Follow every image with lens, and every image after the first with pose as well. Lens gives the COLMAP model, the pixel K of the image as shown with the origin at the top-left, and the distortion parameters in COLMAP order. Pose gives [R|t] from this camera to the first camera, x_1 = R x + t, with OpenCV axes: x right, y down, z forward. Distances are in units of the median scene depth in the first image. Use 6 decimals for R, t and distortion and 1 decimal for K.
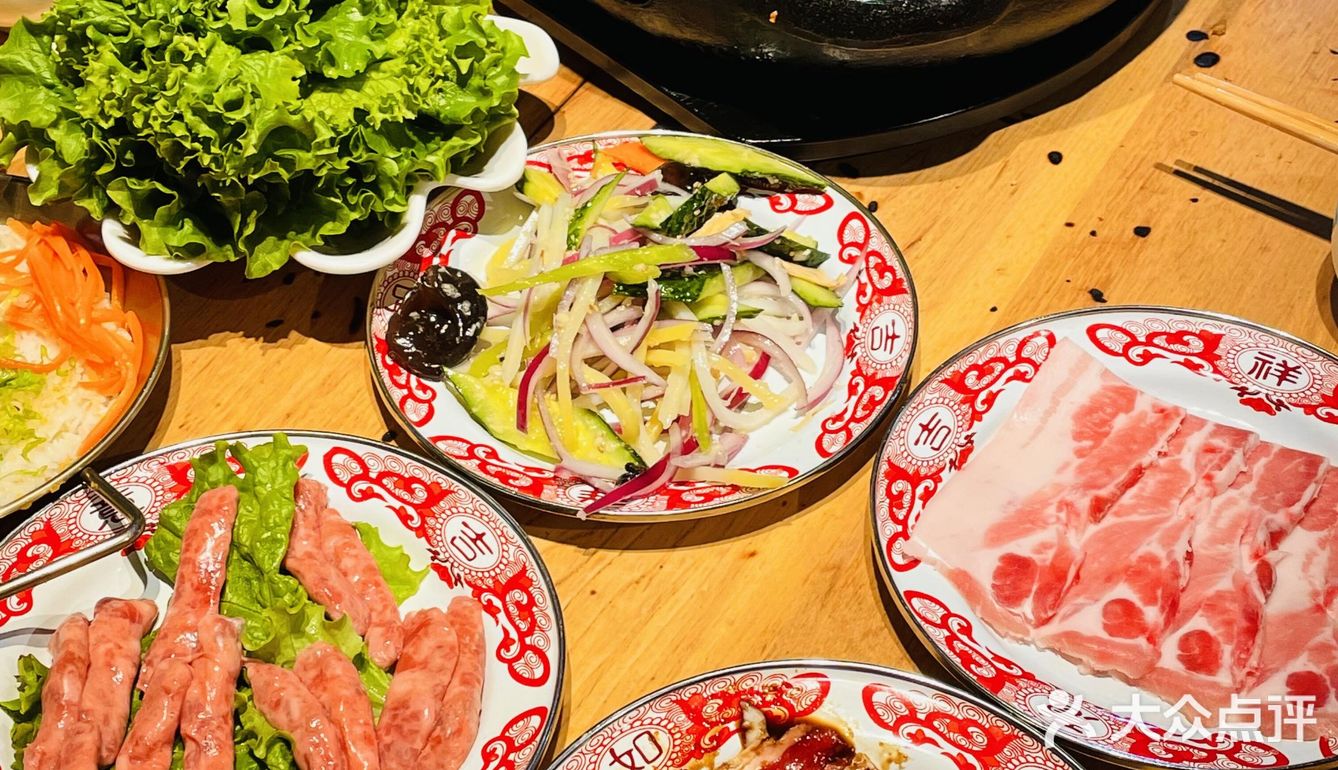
lens RADIAL K [[1709.7, 0, 669.1], [0, 1709.7, 274.0], [0, 0, 1]] dist [0.099585, -0.069669]
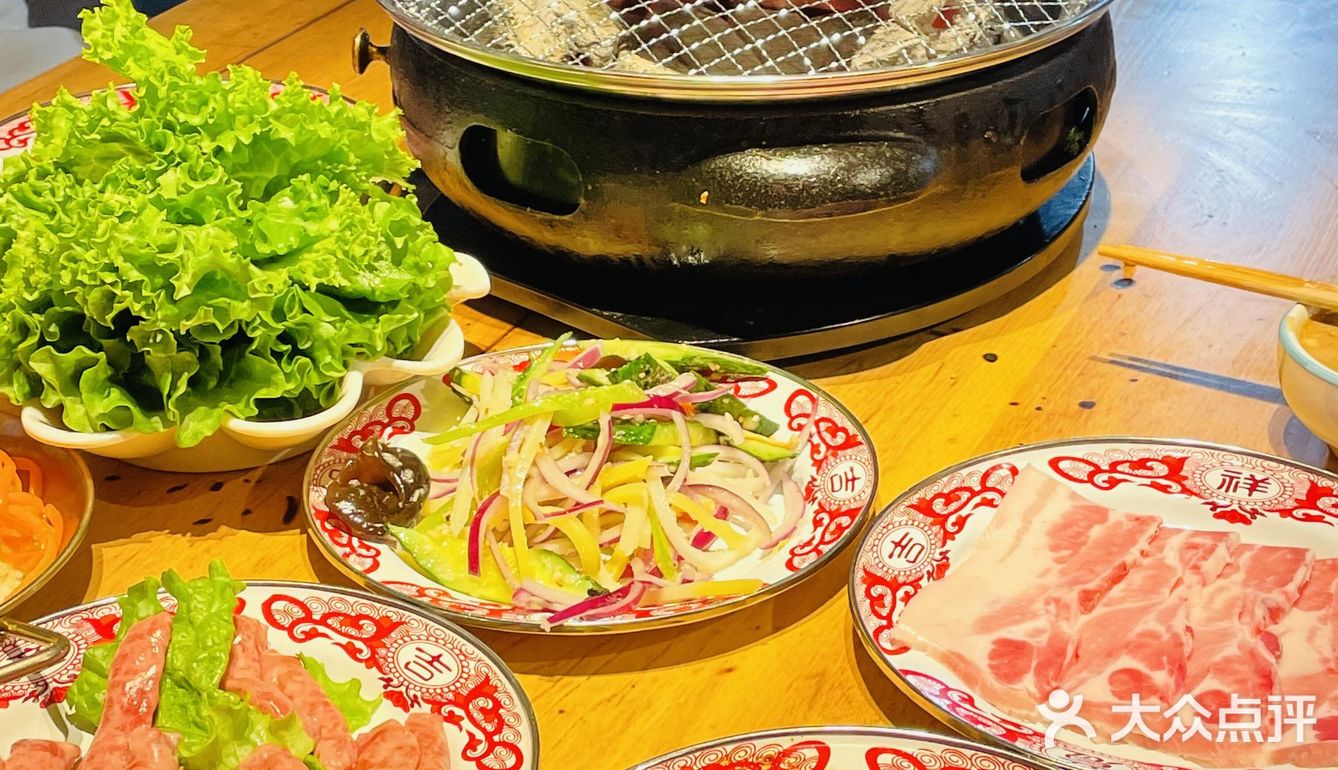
lens RADIAL K [[1709.7, 0, 669.1], [0, 1709.7, 274.0], [0, 0, 1]] dist [0.099585, -0.069669]
pose [[0.997035, -0.051525, 0.057145, -0.024369], [0.063374, 0.971091, -0.230141, 0.153647], [-0.043635, 0.233081, 0.971478, 0.039923]]
